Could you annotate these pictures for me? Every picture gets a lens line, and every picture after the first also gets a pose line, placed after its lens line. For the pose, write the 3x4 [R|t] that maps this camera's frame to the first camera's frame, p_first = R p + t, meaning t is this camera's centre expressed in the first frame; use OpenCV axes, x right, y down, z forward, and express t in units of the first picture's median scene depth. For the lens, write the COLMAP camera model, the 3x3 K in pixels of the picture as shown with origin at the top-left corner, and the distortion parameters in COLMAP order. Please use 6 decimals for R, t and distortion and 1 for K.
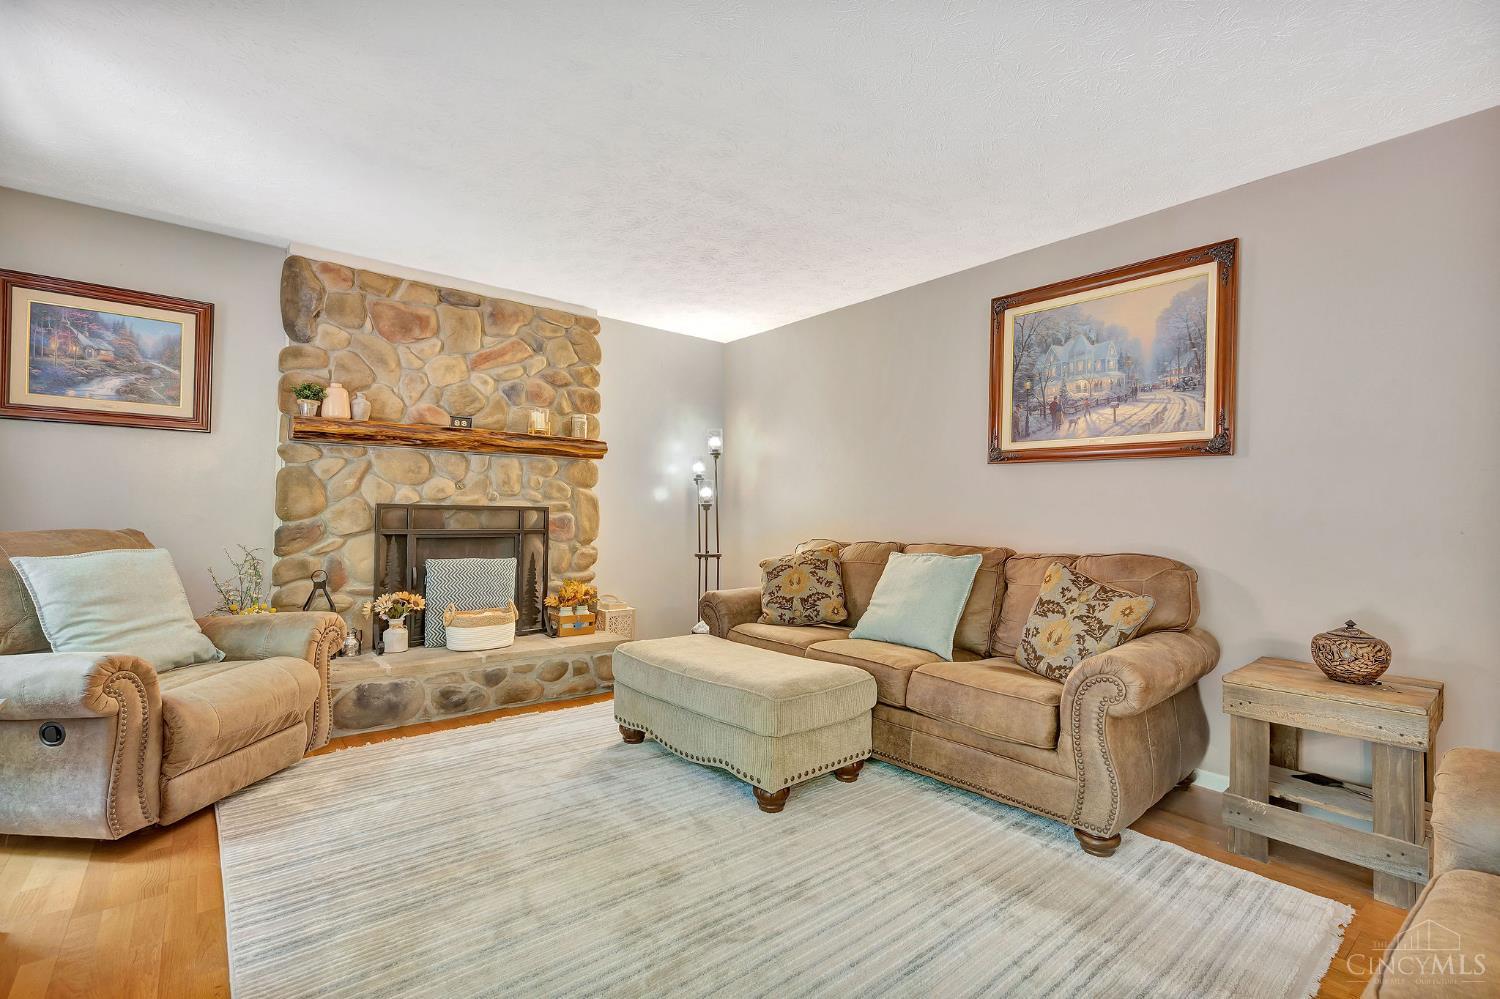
lens RADIAL K [[679.9, 0, 756.6], [0, 679.9, 499.9], [0, 0, 1]] dist [-0.001640, 0.000017]
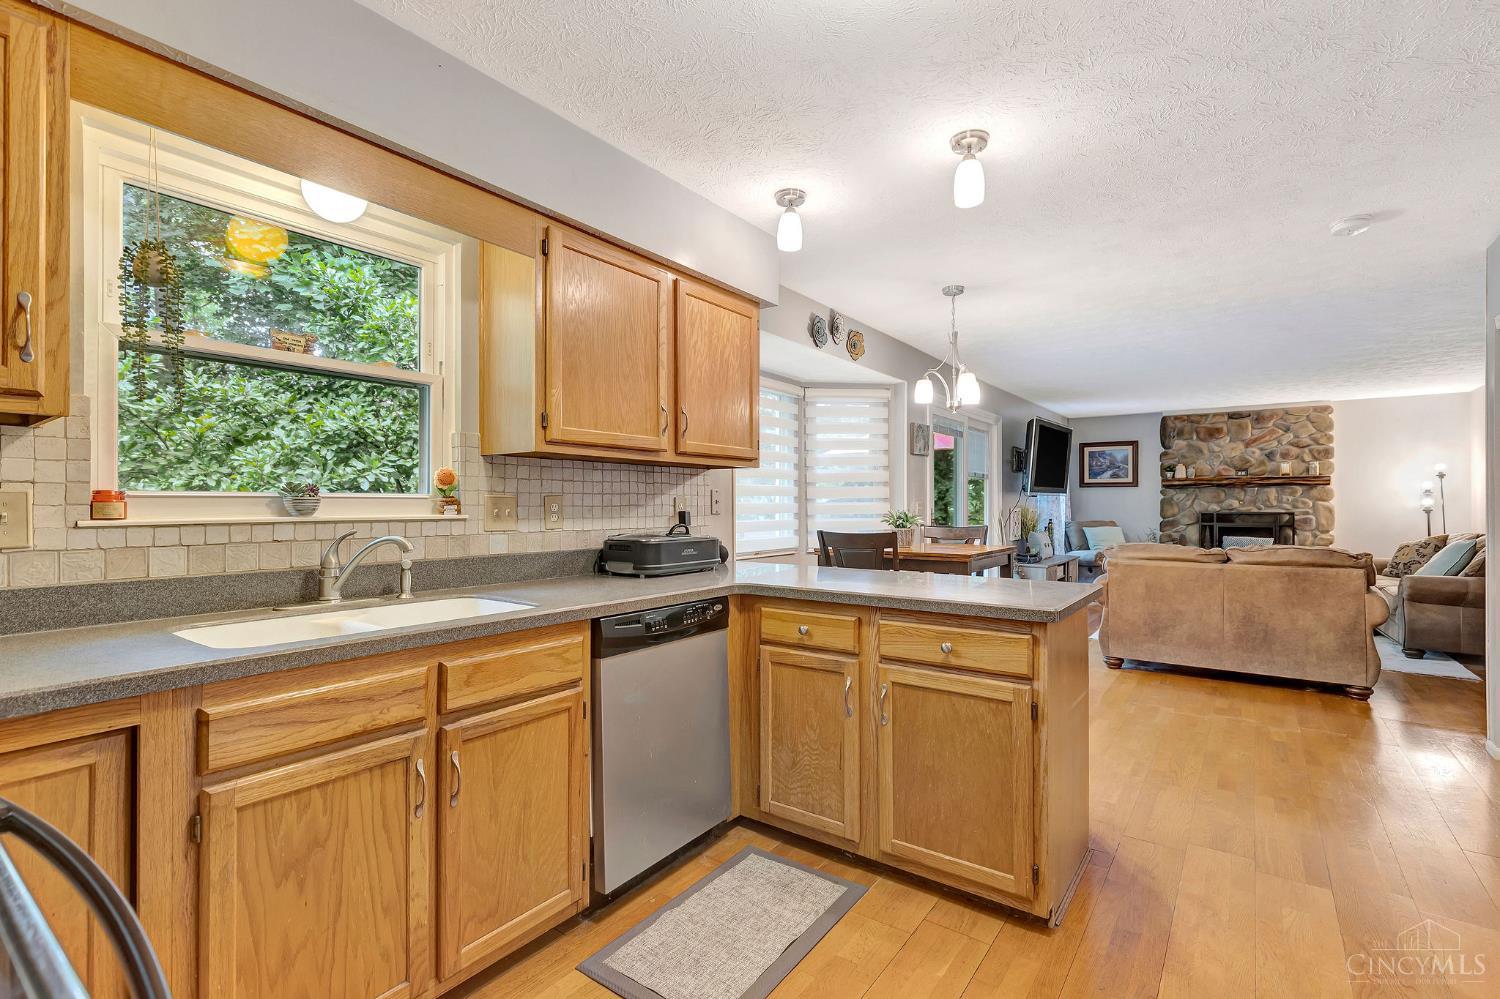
lens RADIAL K [[679.9, 0, 755.7], [0, 679.9, 499.1], [0, 0, 1]] dist [-0.001640, 0.000017]
pose [[0.243405, -0.022509, -0.969663, 1.264582], [0.022087, 0.999600, -0.017659, -0.028486], [0.969673, -0.017118, 0.243805, -1.002580]]
